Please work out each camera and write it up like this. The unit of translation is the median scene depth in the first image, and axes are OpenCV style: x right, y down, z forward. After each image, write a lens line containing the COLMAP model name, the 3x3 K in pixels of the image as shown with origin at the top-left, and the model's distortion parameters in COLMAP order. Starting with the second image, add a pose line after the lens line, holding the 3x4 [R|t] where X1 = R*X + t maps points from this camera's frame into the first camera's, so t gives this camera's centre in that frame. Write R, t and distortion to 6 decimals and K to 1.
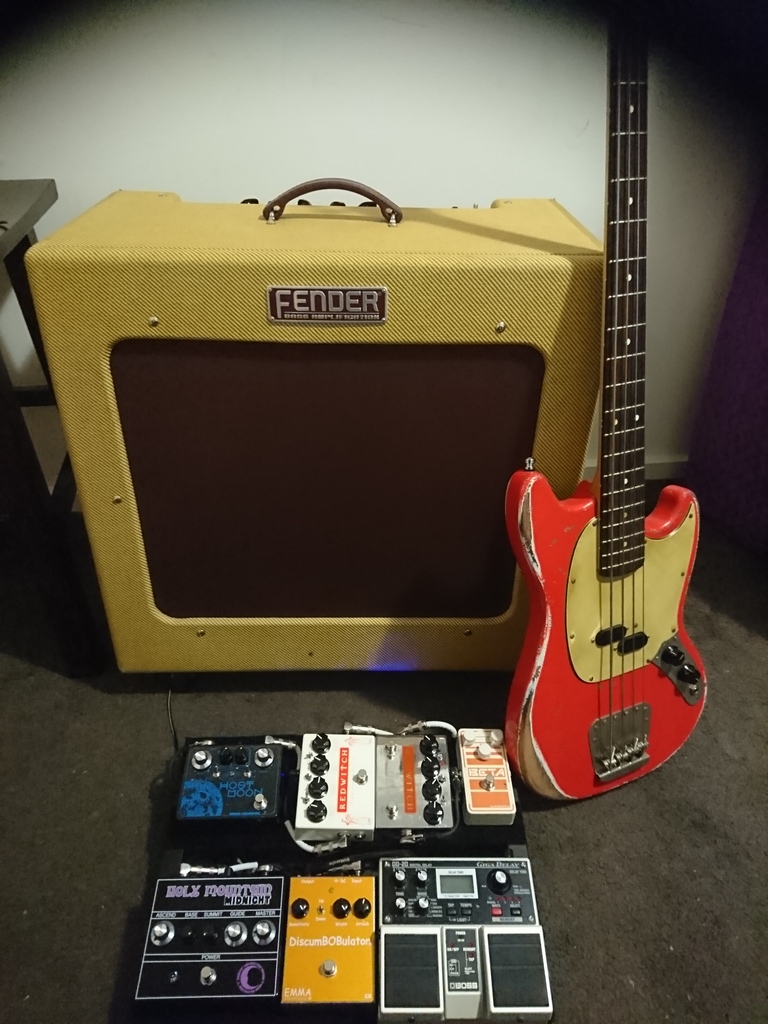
lens RADIAL K [[702.7, 0, 384.0], [0, 702.7, 512.0], [0, 0, 1]] dist [0.050144, -0.087426]
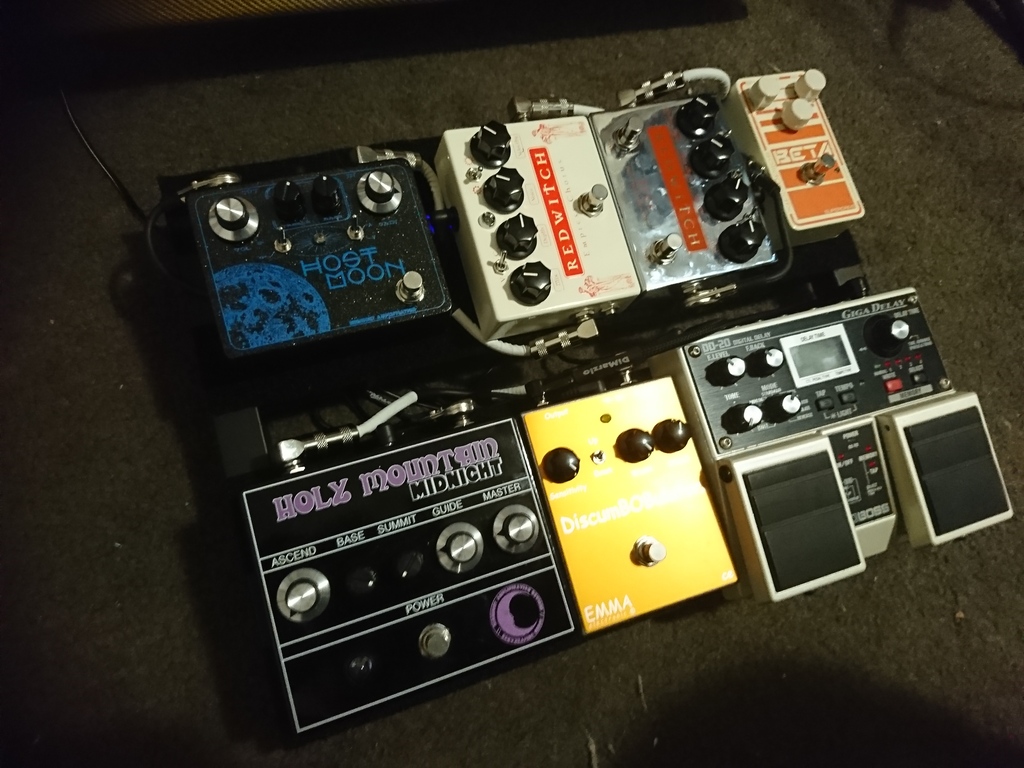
lens RADIAL K [[773.5, 0, 564.0], [0, 773.5, 386.5], [0, 0, 1]] dist [0.180716, -0.266774]
pose [[0.946084, -0.216776, 0.240693, -0.228423], [0.044375, 0.822791, 0.566608, 0.192743], [-0.320867, -0.525379, 0.788049, 0.568840]]
